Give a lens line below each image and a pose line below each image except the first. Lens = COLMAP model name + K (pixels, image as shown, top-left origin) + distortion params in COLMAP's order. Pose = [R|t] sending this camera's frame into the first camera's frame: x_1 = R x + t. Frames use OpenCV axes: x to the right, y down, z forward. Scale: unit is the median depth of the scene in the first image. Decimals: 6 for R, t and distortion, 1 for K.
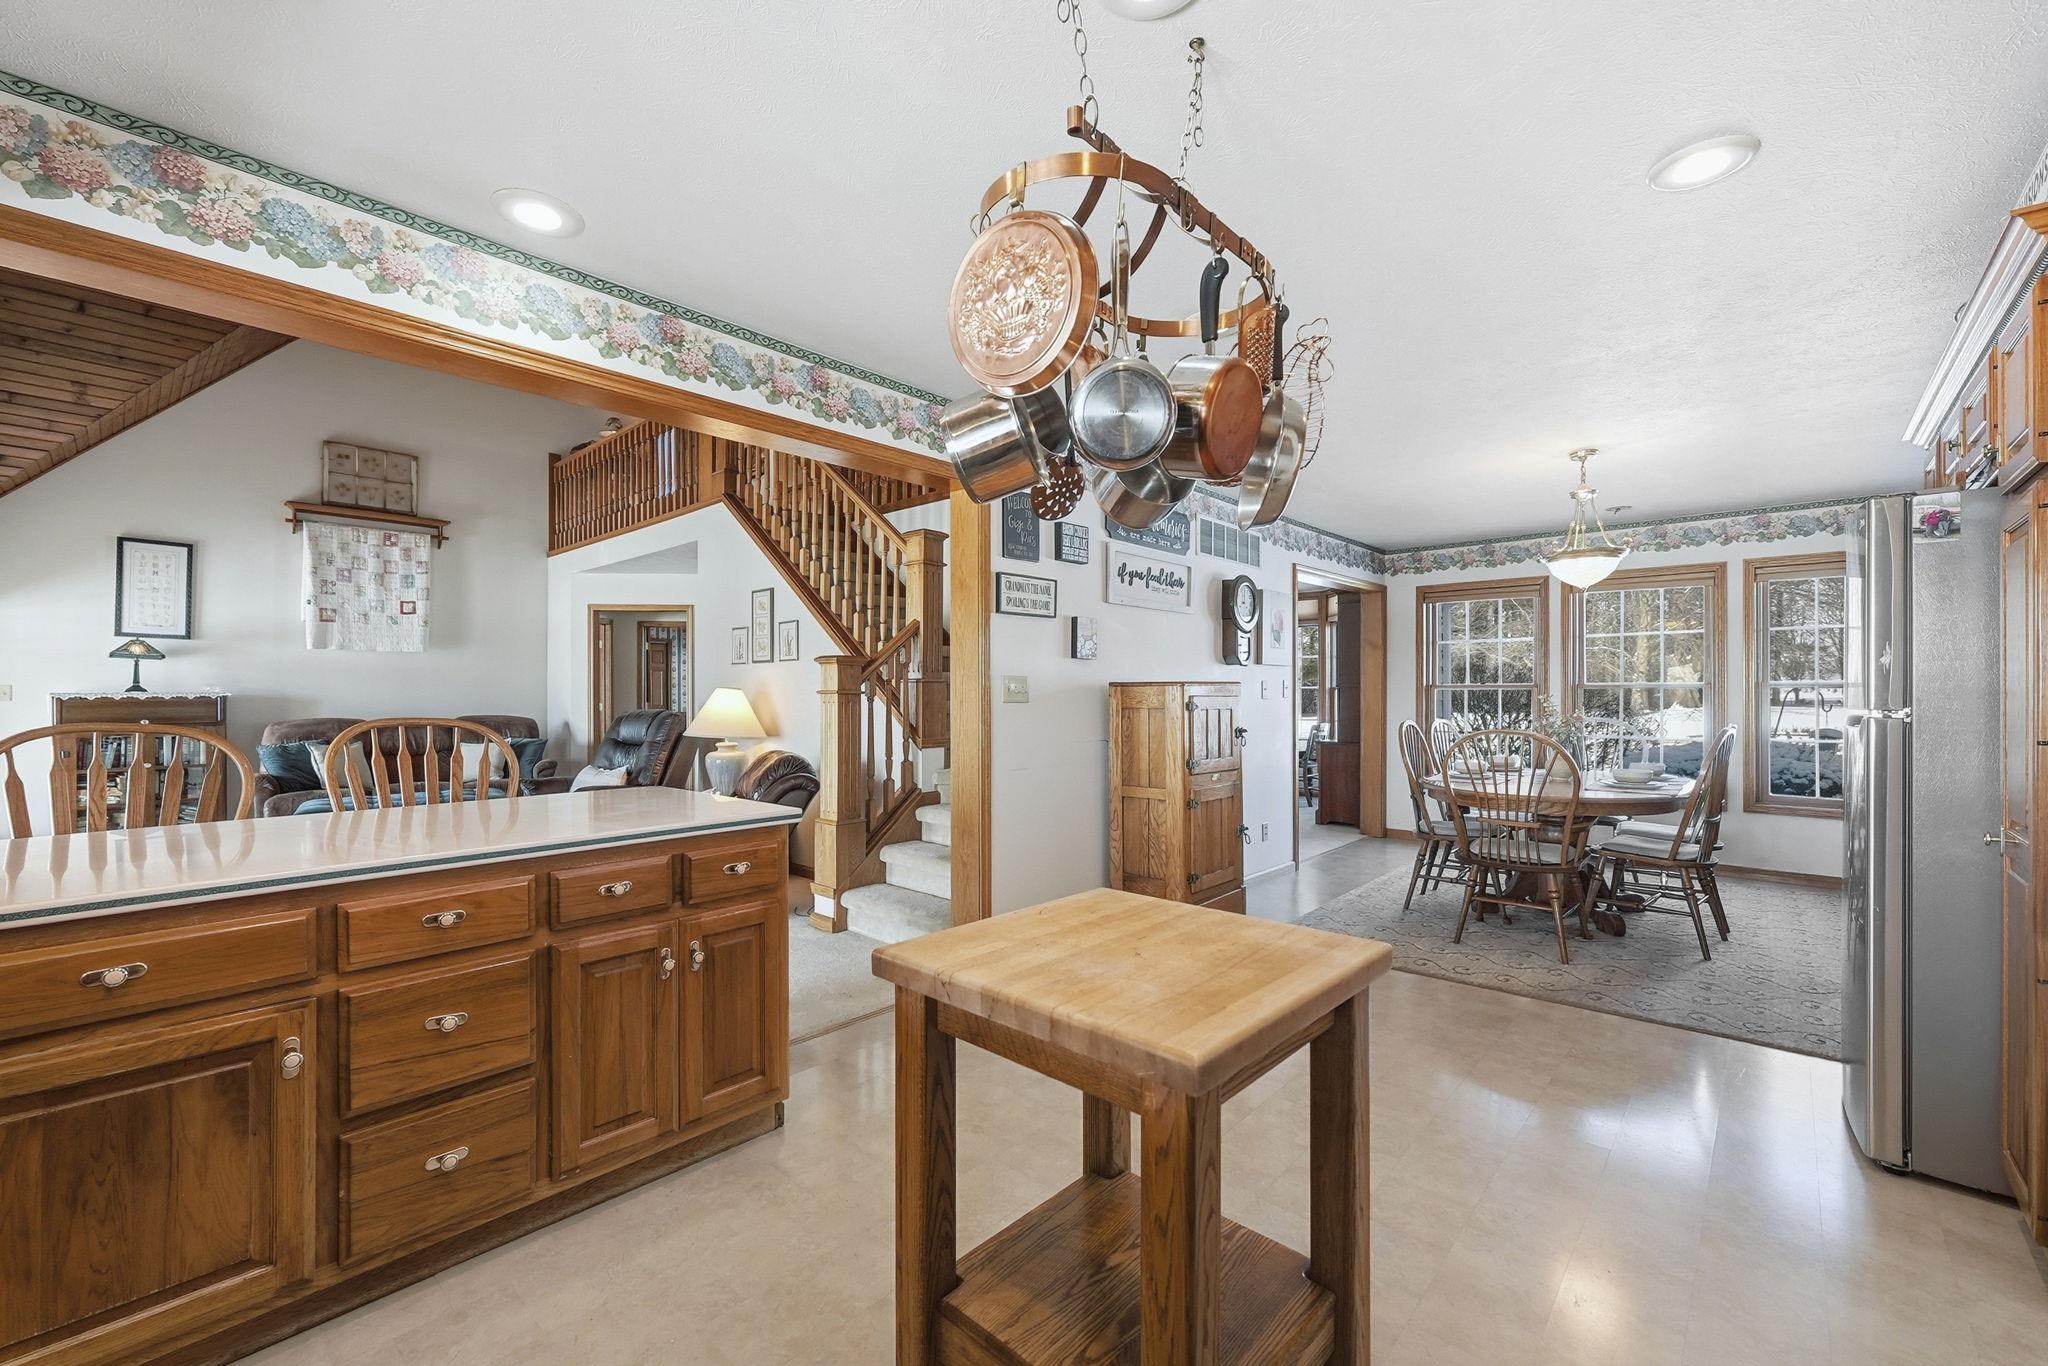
lens RADIAL K [[826.5, 0, 1018.1], [0, 826.5, 690.2], [0, 0, 1]] dist [-0.000226, -0.000106]
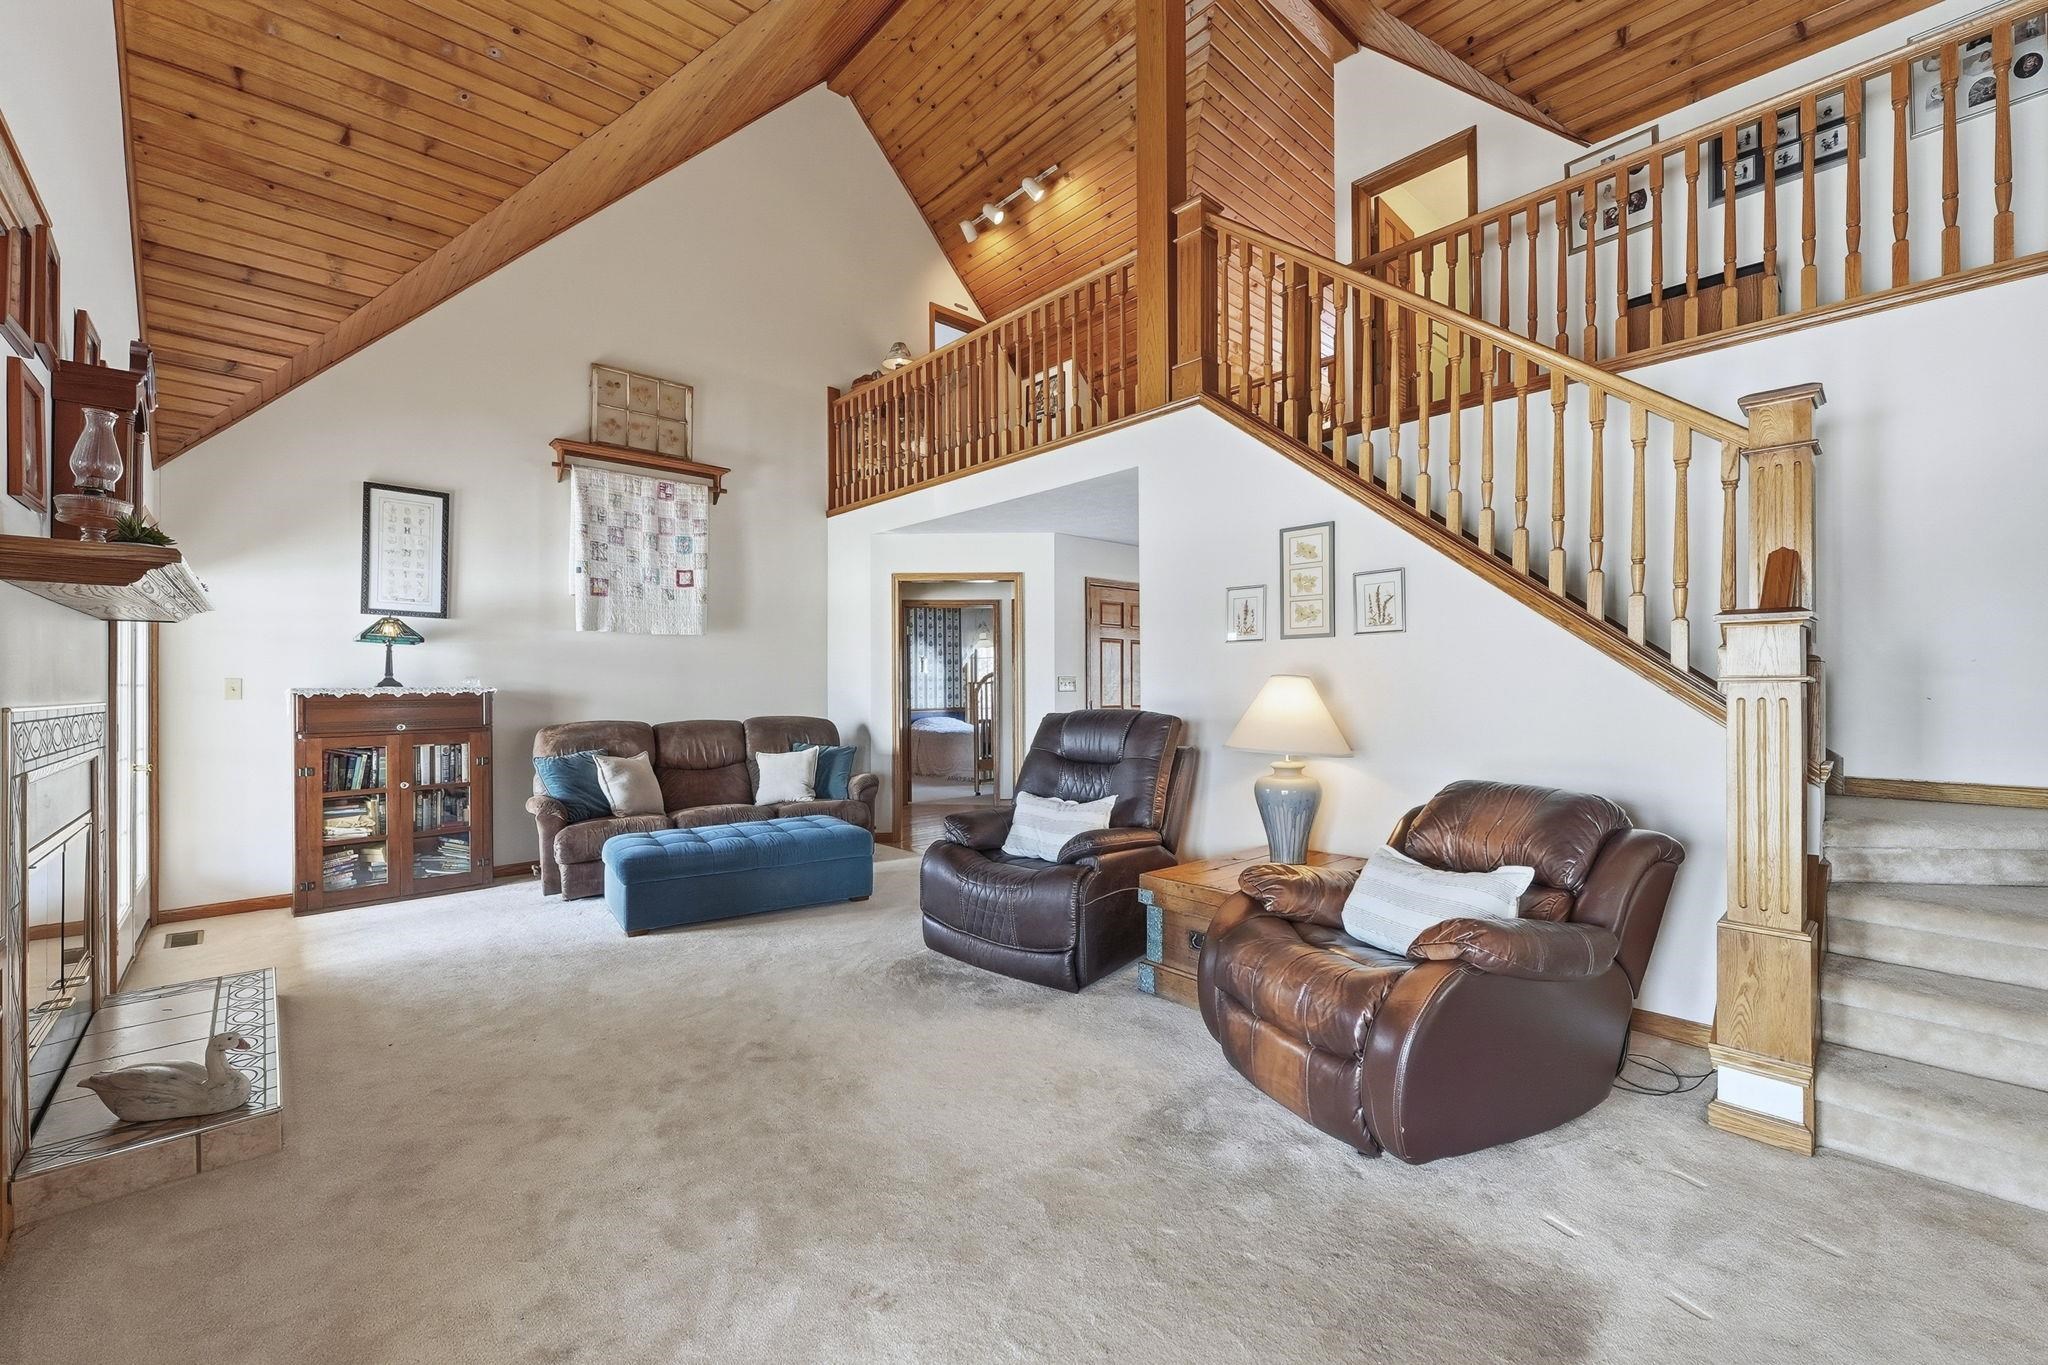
lens RADIAL K [[801.8, 0, 984.3], [0, 801.8, 684.0], [0, 0, 1]] dist [-0.000277, 0.000316]
pose [[0.996413, -0.003913, -0.084531, -0.443142], [0.003759, 0.999991, -0.001978, 0.002567], [0.084538, 0.001653, 0.996419, 0.303260]]
